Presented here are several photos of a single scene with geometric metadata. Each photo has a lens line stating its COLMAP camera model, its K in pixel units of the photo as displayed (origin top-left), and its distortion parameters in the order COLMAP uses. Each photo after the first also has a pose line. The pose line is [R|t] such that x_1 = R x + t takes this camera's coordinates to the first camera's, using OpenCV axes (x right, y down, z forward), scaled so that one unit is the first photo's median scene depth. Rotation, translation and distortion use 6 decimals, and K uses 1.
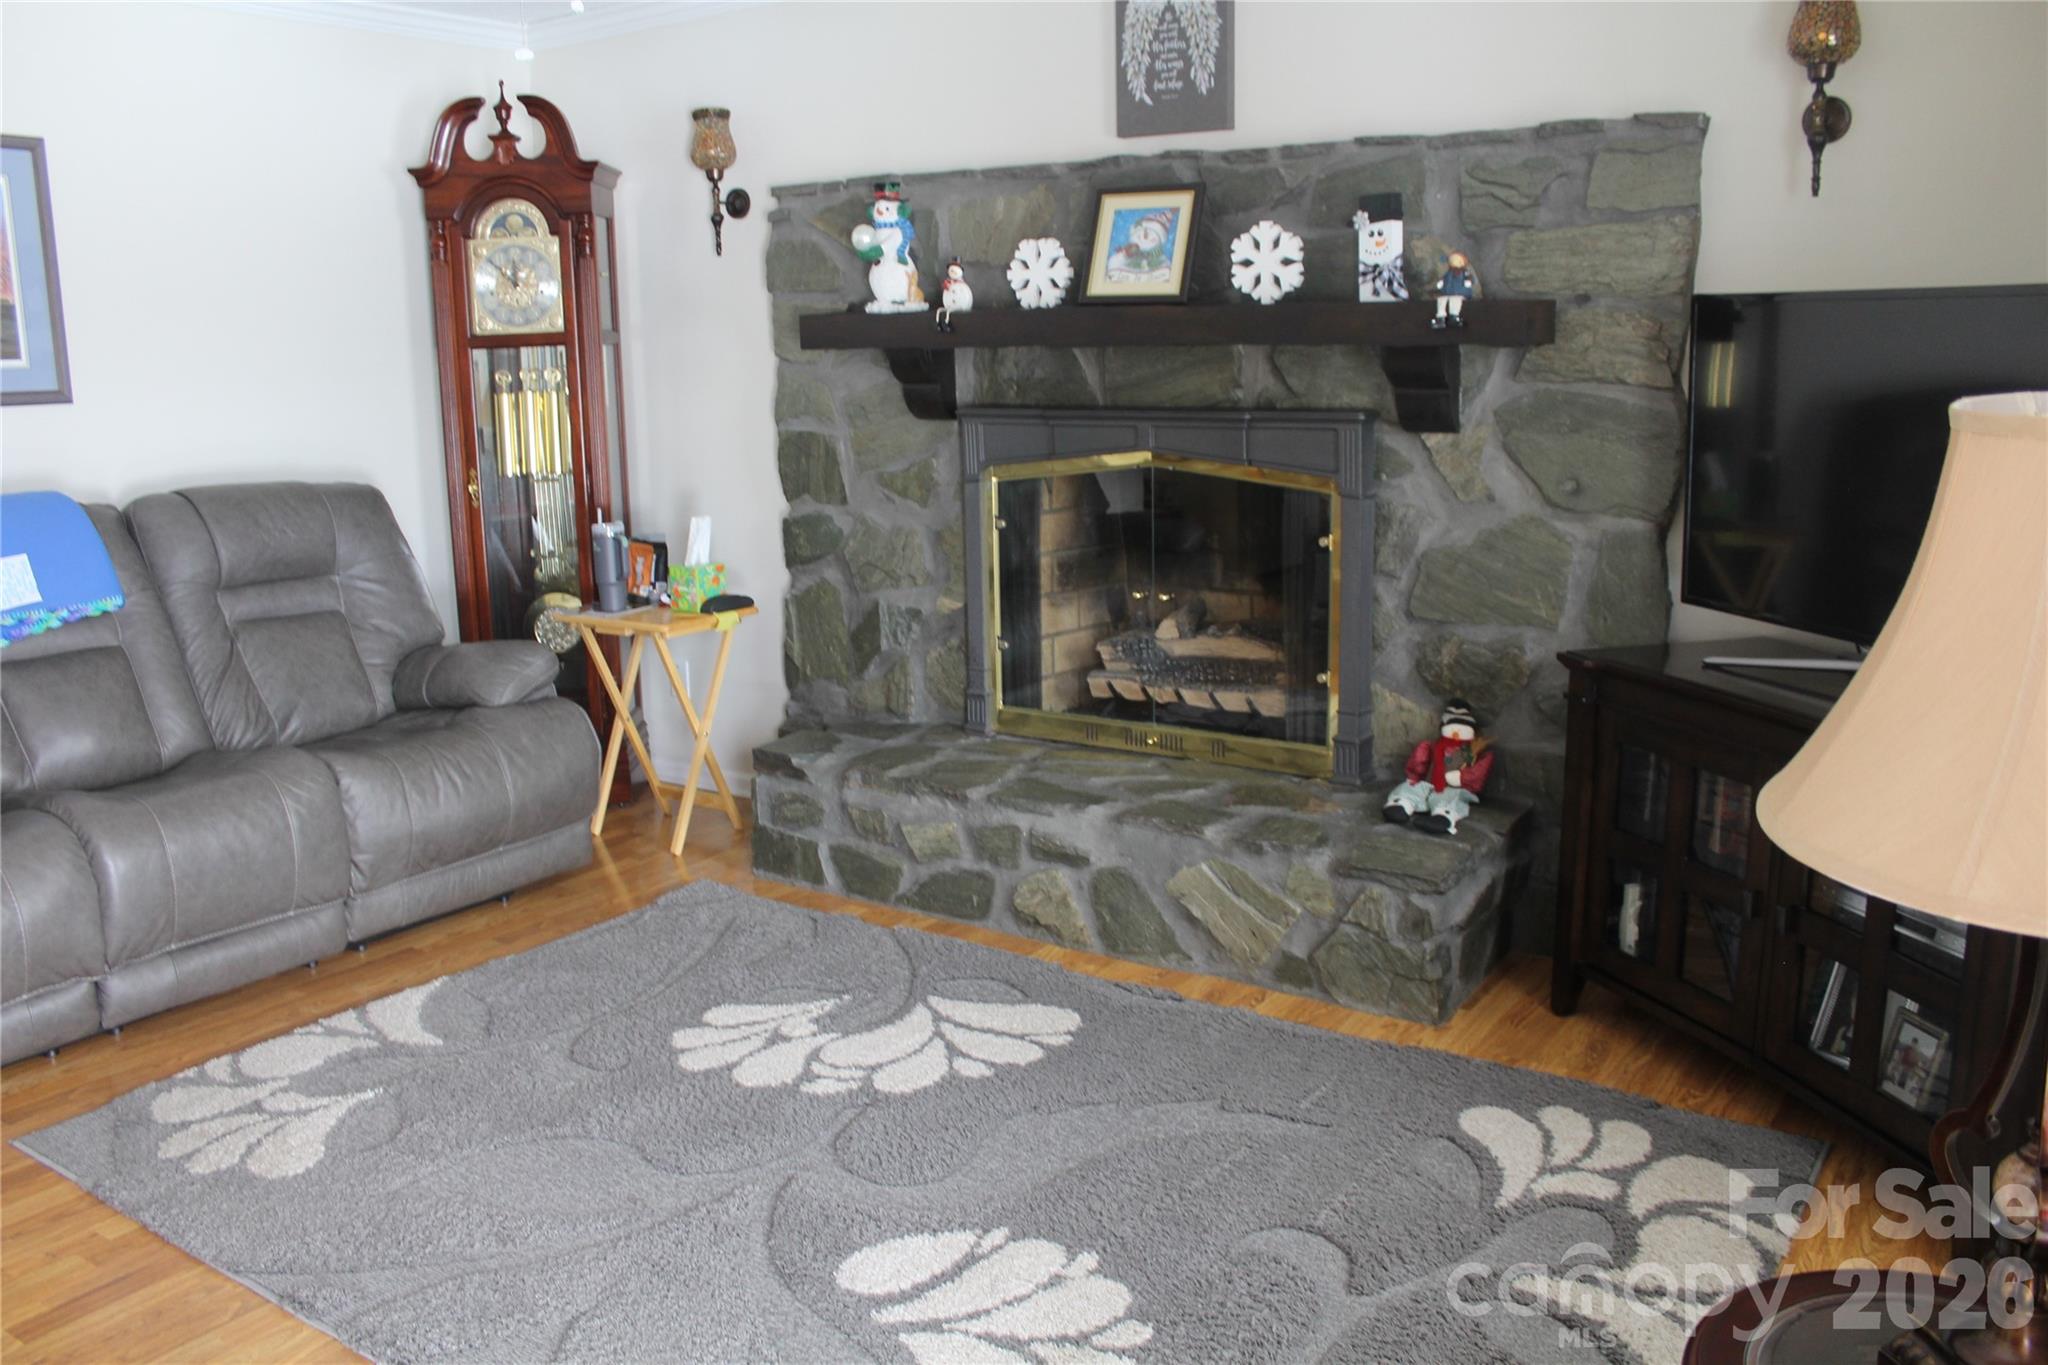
lens RADIAL K [[1685.0, 0, 1012.1], [0, 1685.0, 681.8], [0, 0, 1]] dist [-0.186021, 0.212755]
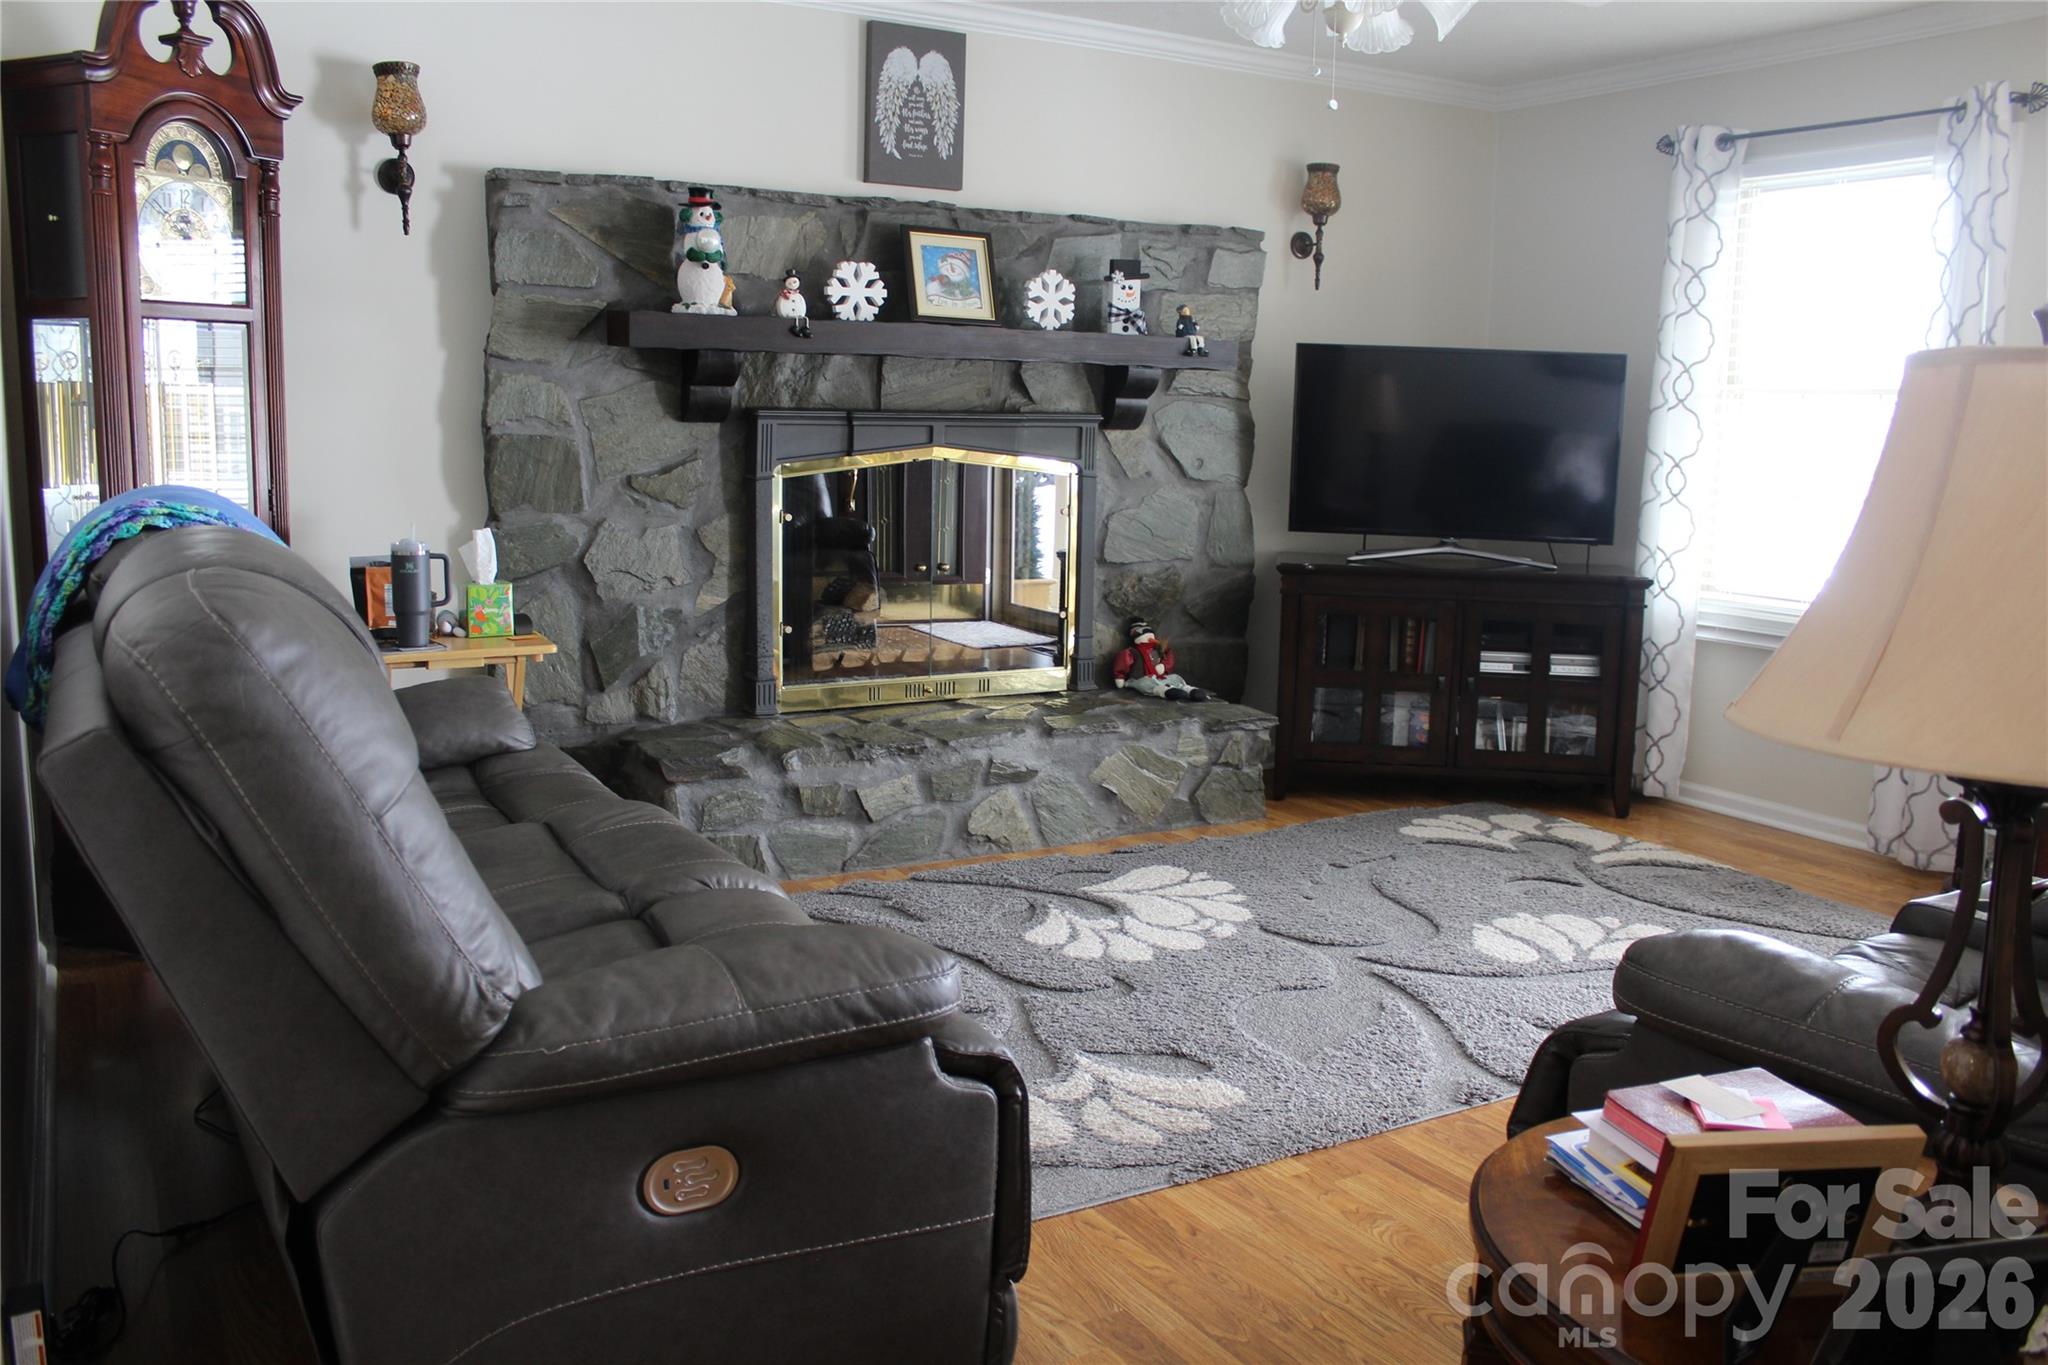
lens RADIAL K [[1685.0, 0, 1012.1], [0, 1685.0, 681.8], [0, 0, 1]] dist [-0.186021, 0.212755]
pose [[0.429529, -0.117749, 0.895343, -1.037880], [0.152413, 0.986692, 0.056644, -0.031407], [-0.890098, 0.112132, 0.441760, 0.452561]]
